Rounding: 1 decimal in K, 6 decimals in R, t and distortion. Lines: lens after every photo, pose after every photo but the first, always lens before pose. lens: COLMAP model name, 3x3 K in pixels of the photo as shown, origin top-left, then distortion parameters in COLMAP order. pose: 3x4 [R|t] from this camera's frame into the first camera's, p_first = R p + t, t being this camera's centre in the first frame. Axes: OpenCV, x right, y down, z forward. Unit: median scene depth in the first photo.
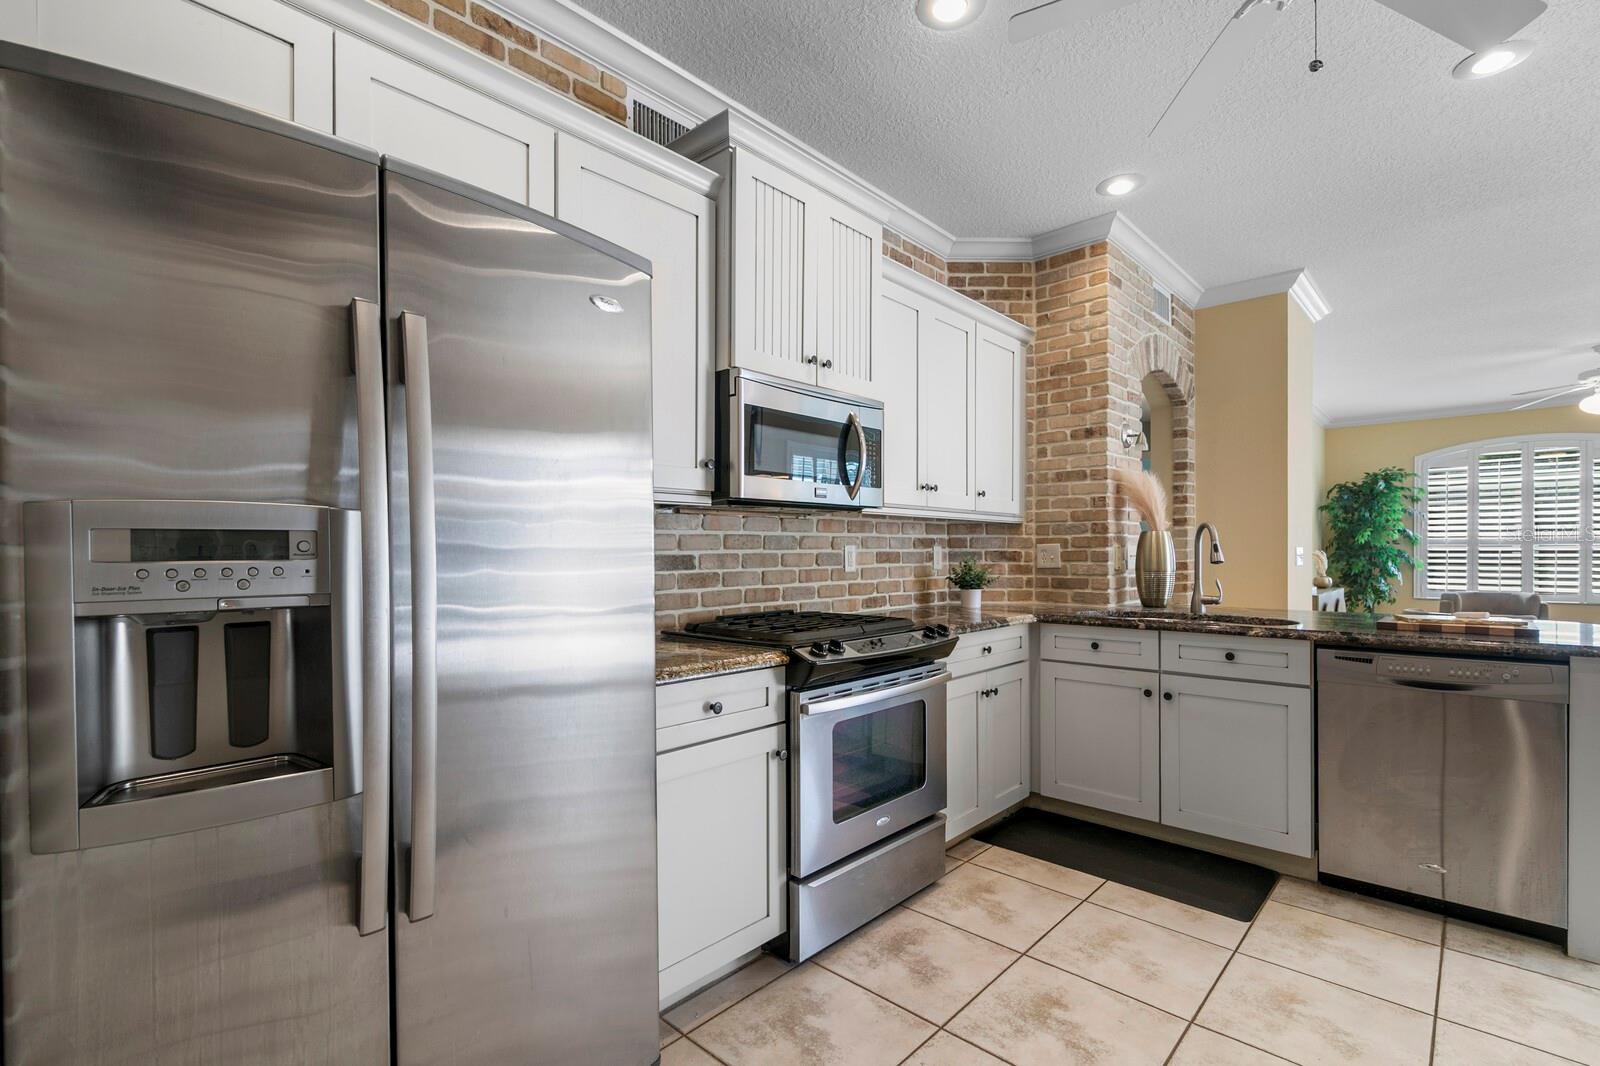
lens RADIAL K [[730.0, 0, 802.4], [0, 730.0, 552.4], [0, 0, 1]] dist [0.000751, 0.000840]
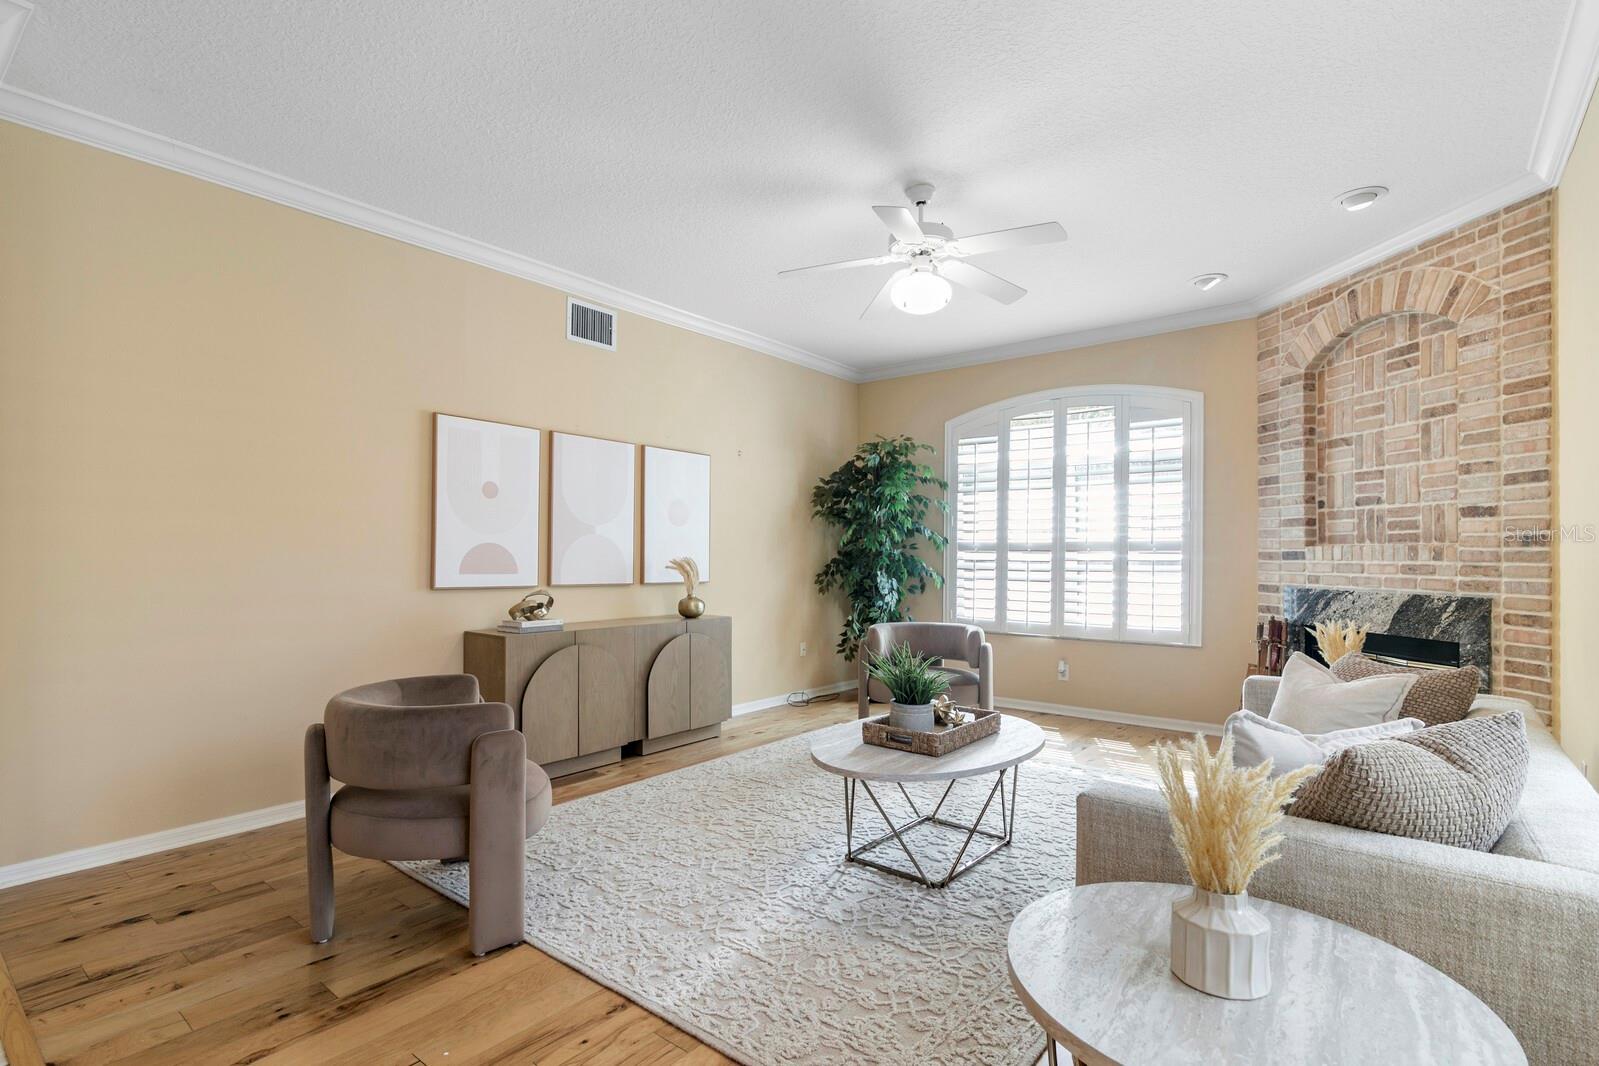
lens RADIAL K [[766.6, 0, 801.7], [0, 766.6, 556.0], [0, 0, 1]] dist [-0.001538, -0.000597]
pose [[0.996811, 0.009576, 0.079219, 1.522297], [-0.009511, 0.999954, -0.001200, -0.007406], [-0.079227, 0.000443, 0.996857, 0.688469]]
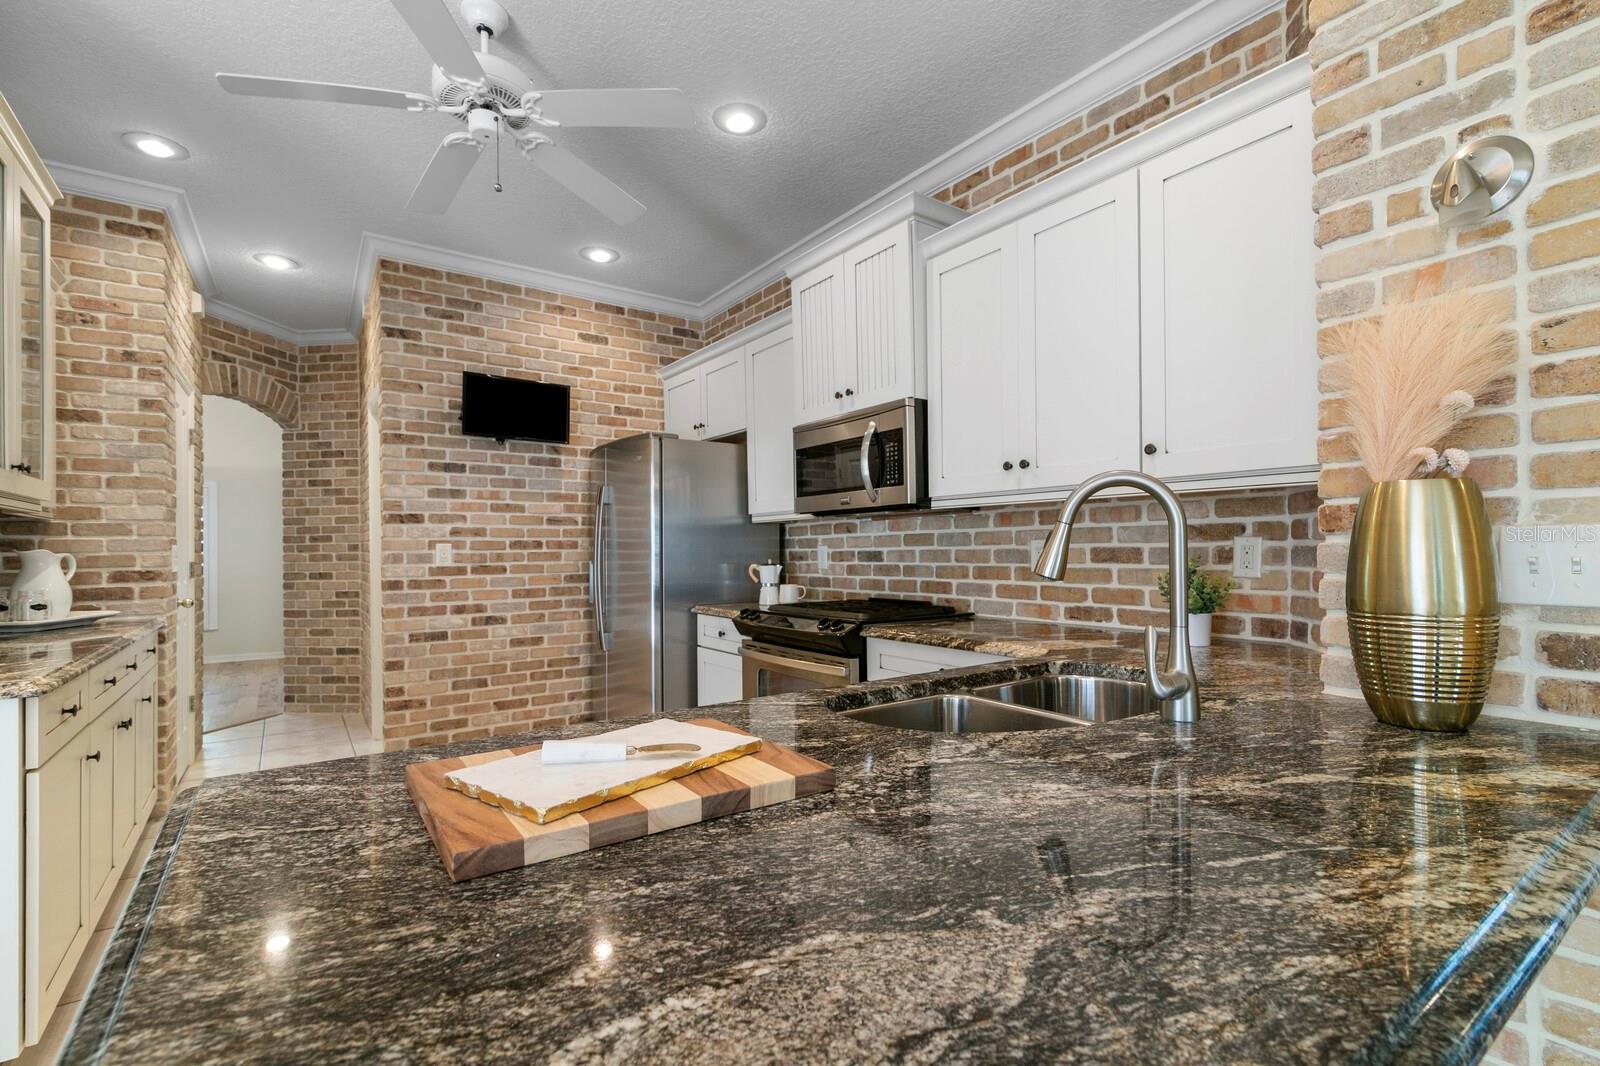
lens RADIAL K [[721.7, 0, 805.3], [0, 721.7, 547.3], [0, 0, 1]] dist [-0.001788, -0.000083]
pose [[-0.197750, 0.000663, -0.980252, 0.813905], [0.006420, 0.999979, -0.000619, -0.002198], [0.980231, -0.006415, -0.197750, 0.784866]]
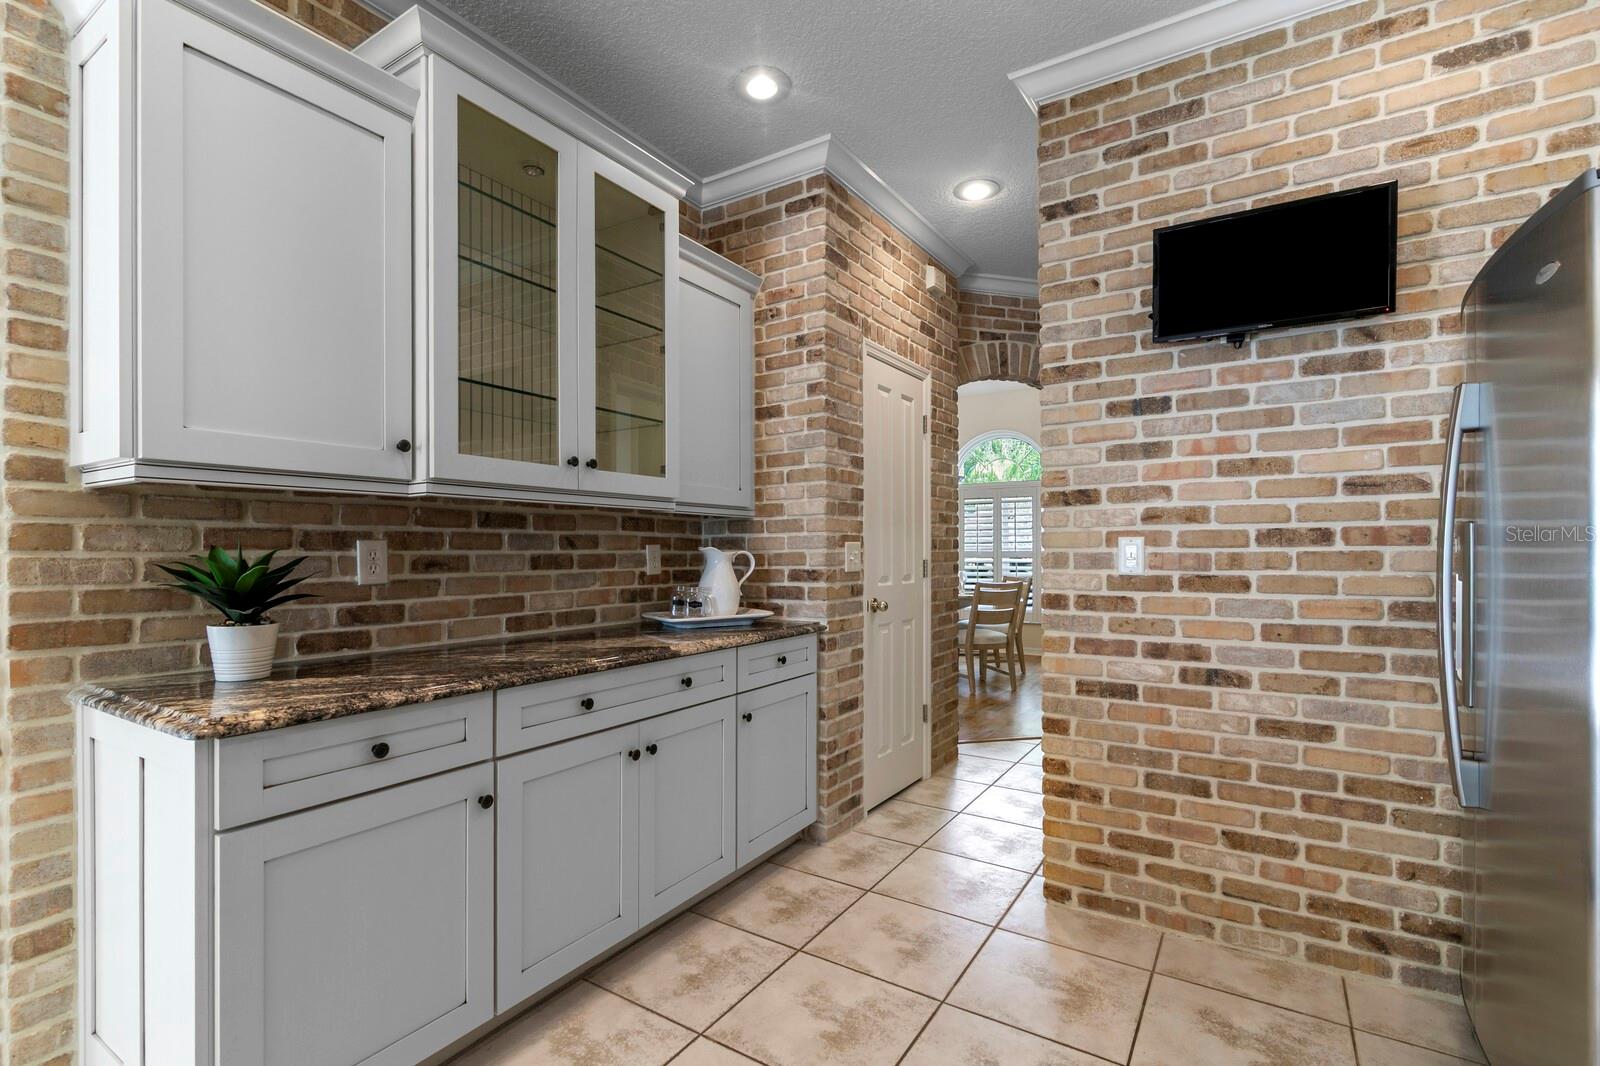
lens RADIAL K [[738.5, 0, 791.4], [0, 738.5, 552.4], [0, 0, 1]] dist [-0.000769, 0.000139]
pose [[-0.985506, 0.004376, -0.169583, 0.295019], [0.004347, 0.999990, 0.000543, 0.000486], [0.169583, -0.000202, -0.985516, 0.641725]]
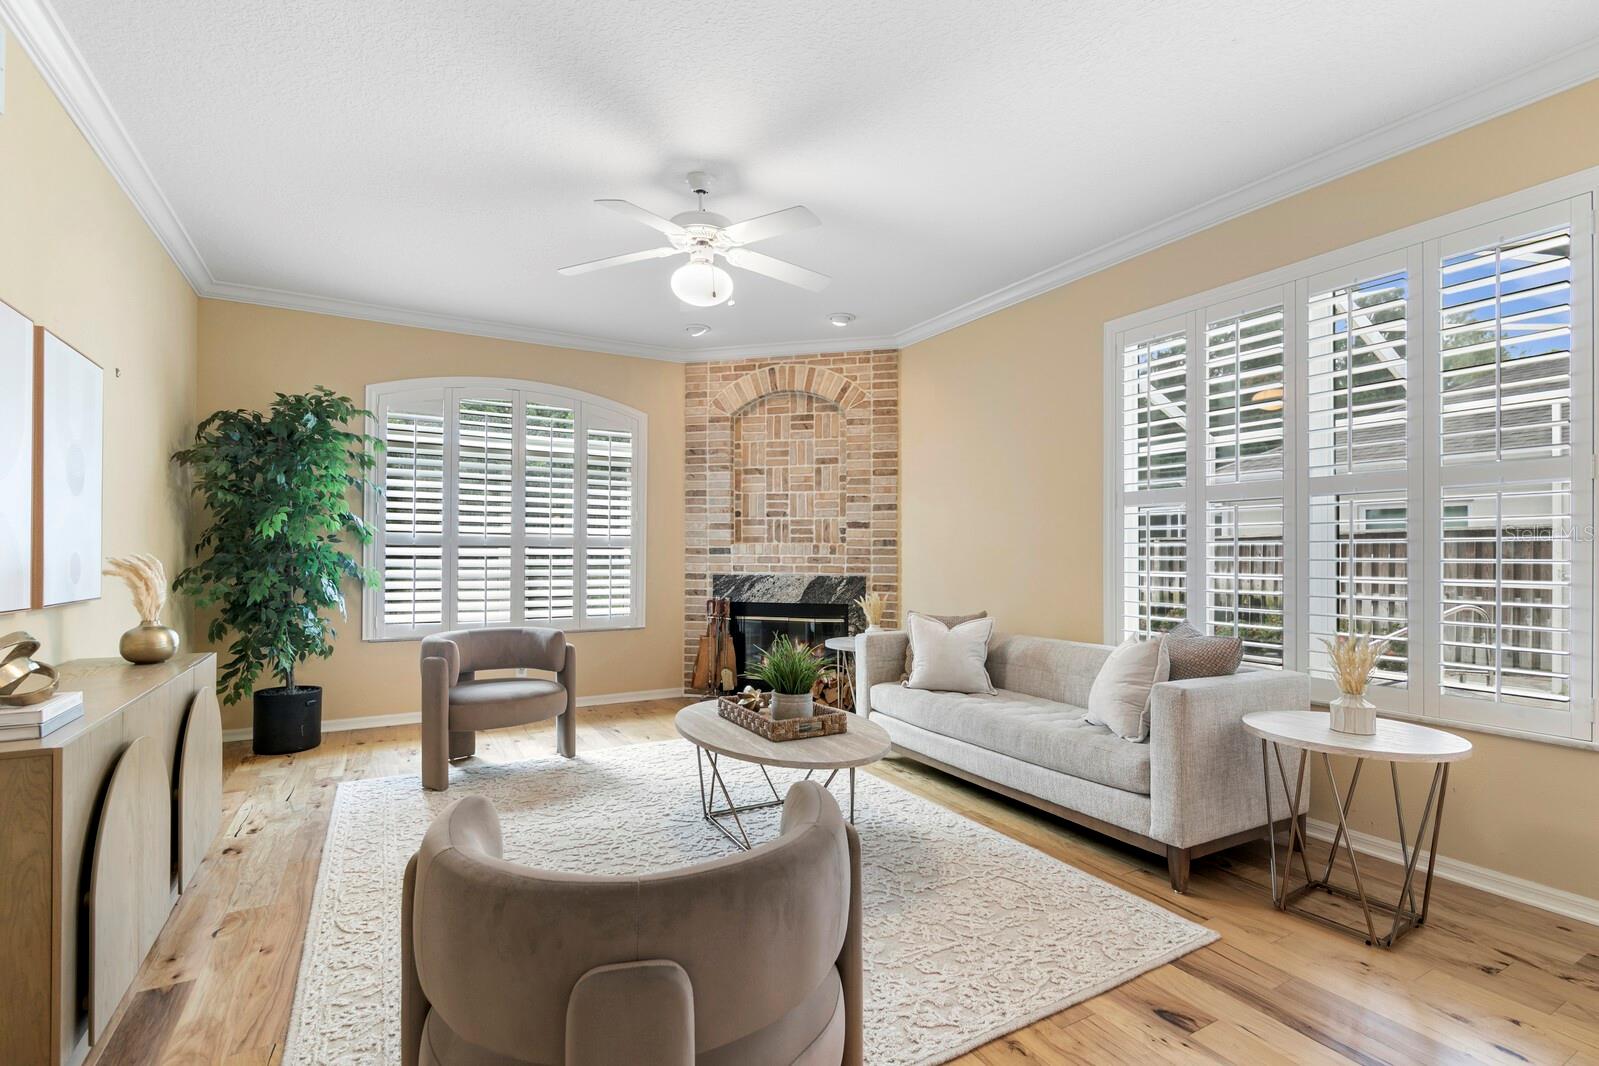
lens RADIAL K [[729.5, 0, 801.9], [0, 729.5, 552.3], [0, 0, 1]] dist [0.000751, 0.000840]
pose [[0.296843, 0.007765, 0.954895, 0.957096], [-0.004482, 0.999967, -0.006738, -0.004187], [-0.954916, -0.002280, 0.296868, 1.218083]]
